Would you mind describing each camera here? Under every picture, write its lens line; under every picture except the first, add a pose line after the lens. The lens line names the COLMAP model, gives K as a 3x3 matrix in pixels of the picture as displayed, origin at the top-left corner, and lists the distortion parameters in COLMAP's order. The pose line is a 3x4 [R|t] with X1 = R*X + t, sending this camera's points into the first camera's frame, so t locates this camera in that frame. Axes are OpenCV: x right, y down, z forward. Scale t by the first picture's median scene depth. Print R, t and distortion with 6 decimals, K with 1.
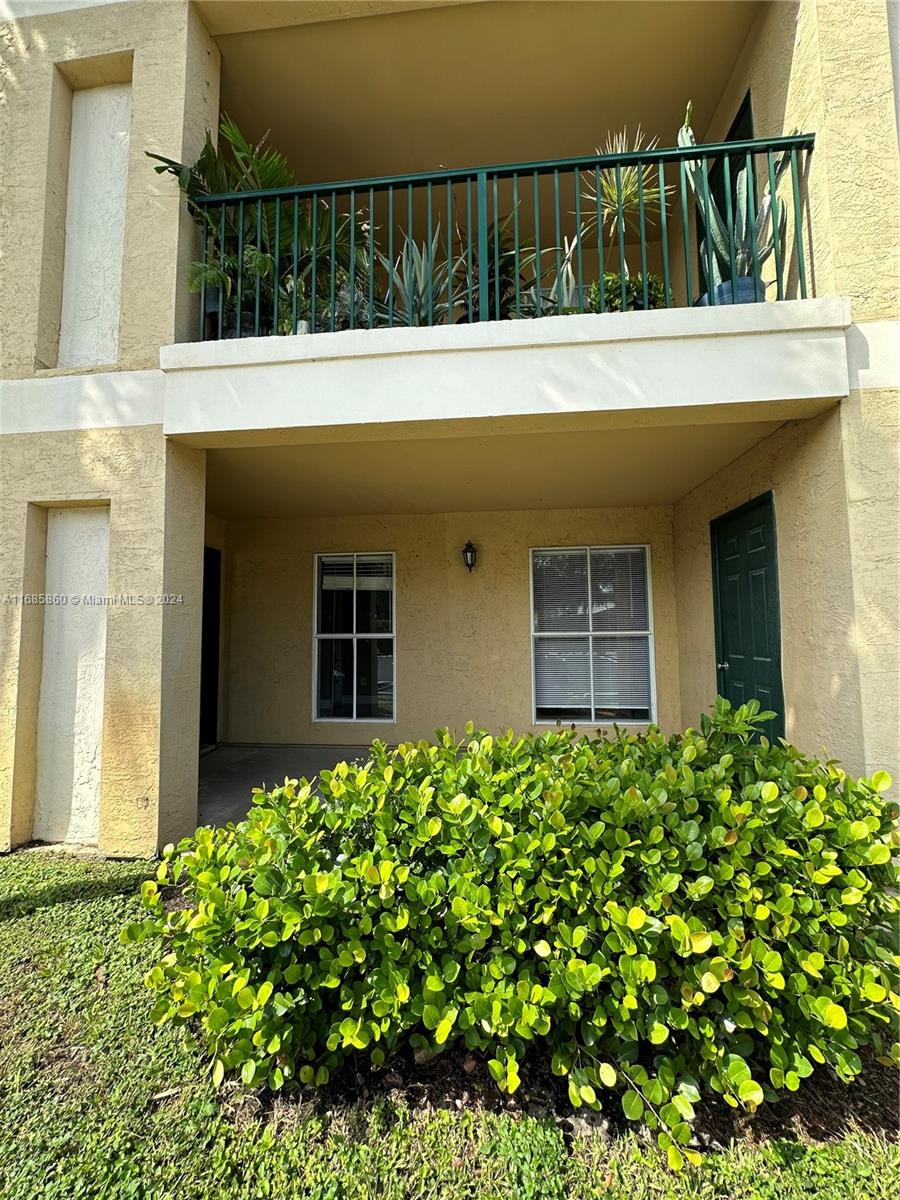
lens RADIAL K [[486.1, 0, 450.0], [0, 486.1, 600.0], [0, 0, 1]] dist [-0.001048, -0.000389]
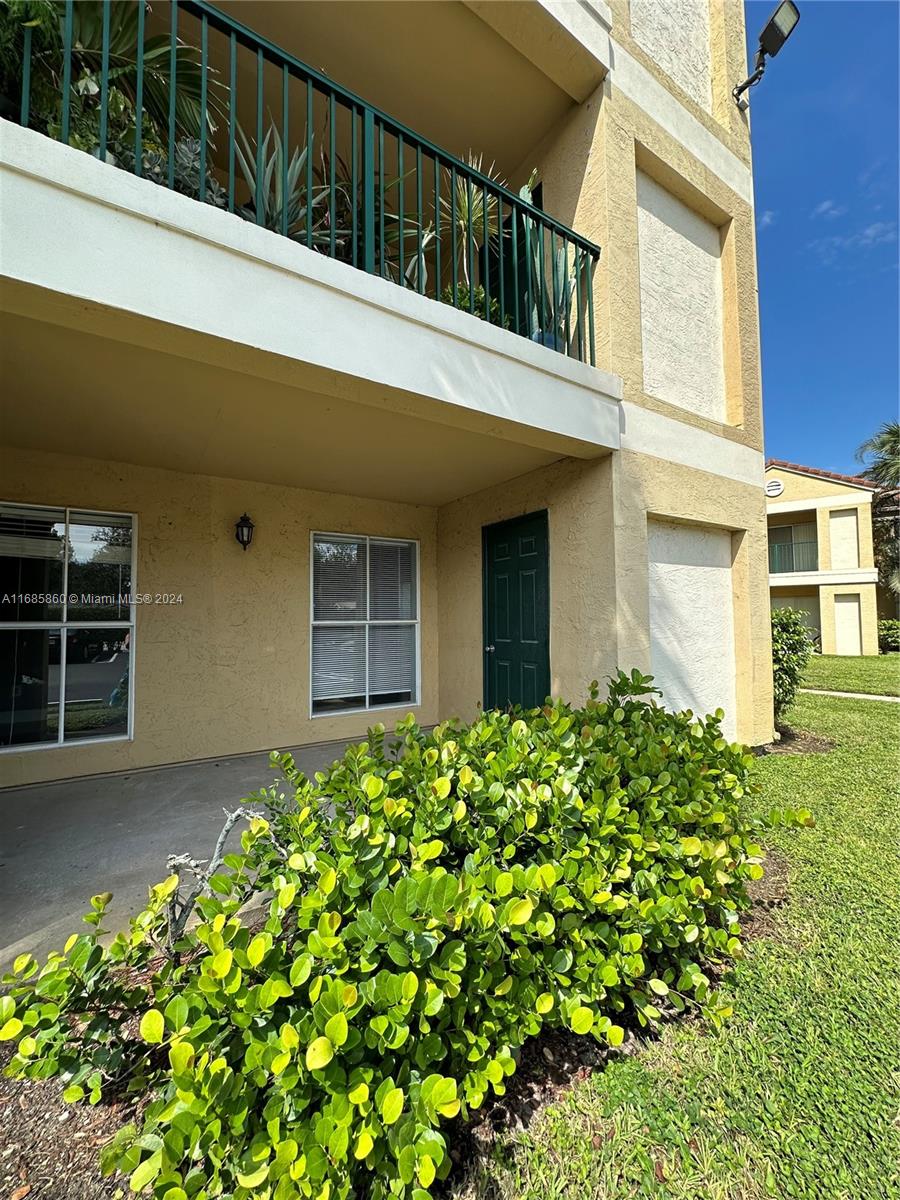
lens RADIAL K [[484.4, 0, 450.0], [0, 484.4, 600.0], [0, 0, 1]] dist [-0.000220, 0.000284]
pose [[0.779289, 0.030295, 0.625932, -0.216355], [-0.041071, 0.999152, 0.002775, 0.013230], [-0.625318, -0.027870, 0.779873, 0.108280]]
